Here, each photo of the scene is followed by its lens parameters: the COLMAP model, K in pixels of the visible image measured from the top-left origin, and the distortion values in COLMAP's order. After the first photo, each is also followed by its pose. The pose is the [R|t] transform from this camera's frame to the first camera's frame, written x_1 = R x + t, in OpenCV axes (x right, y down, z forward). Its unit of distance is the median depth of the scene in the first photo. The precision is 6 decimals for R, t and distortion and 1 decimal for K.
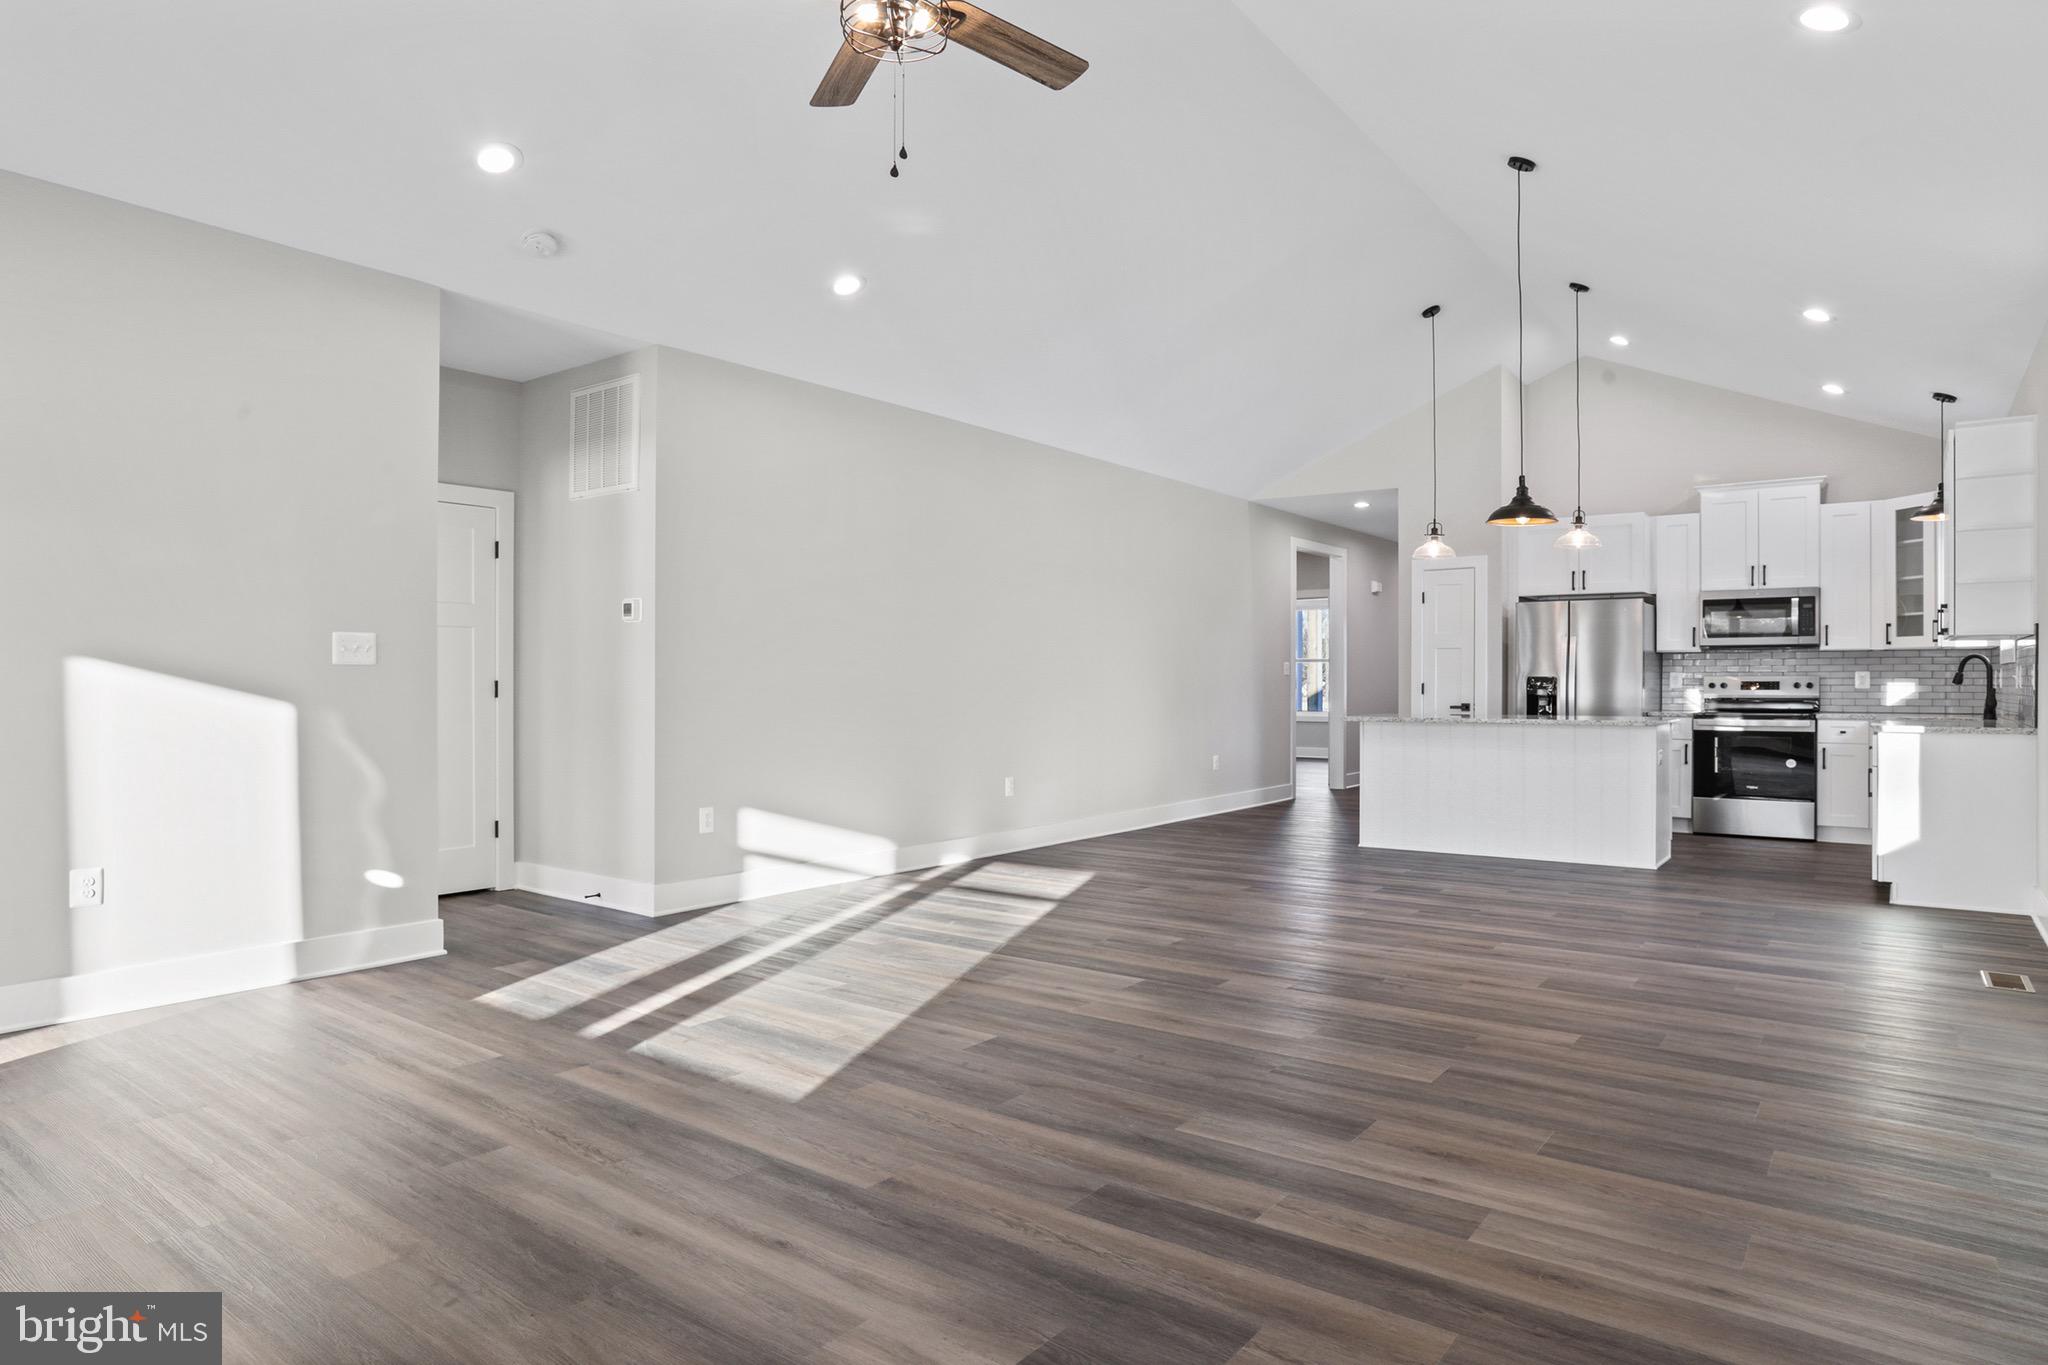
lens RADIAL K [[1144.4, 0, 1024.0], [0, 1144.4, 682.5], [0, 0, 1]] dist [-0.053110, 0.023072]
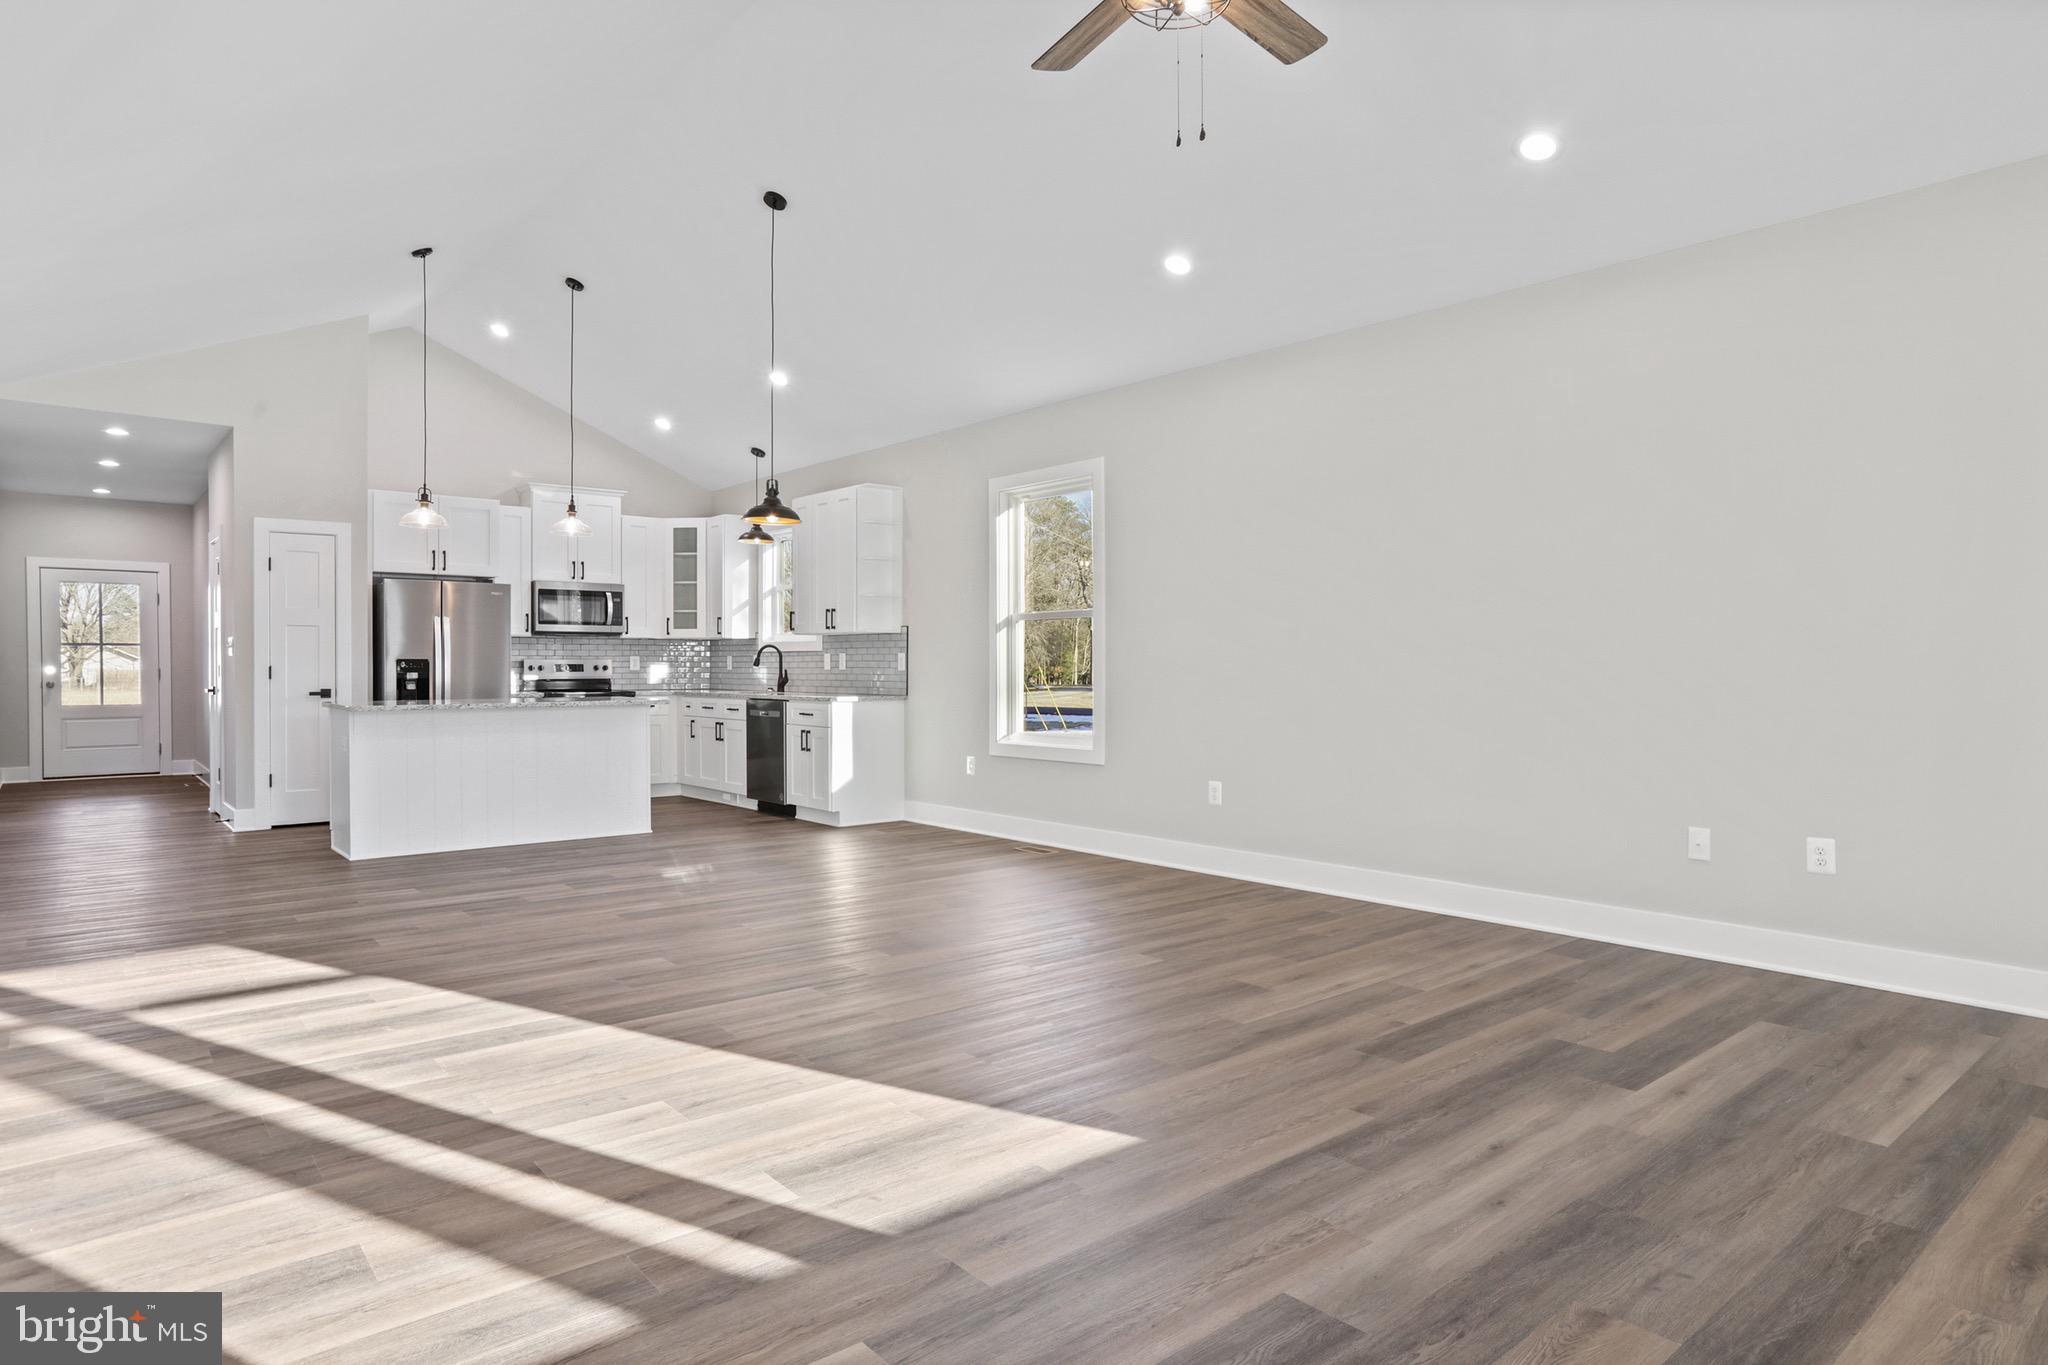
lens RADIAL K [[1193.4, 0, 950.6], [0, 1193.4, 677.7], [0, 0, 1]] dist [-0.049323, 0.001692]
pose [[0.259910, -0.009311, 0.965588, -0.418225], [-0.001031, 0.999950, 0.009920, 0.000209], [-0.965632, -0.003574, 0.259887, 0.337729]]
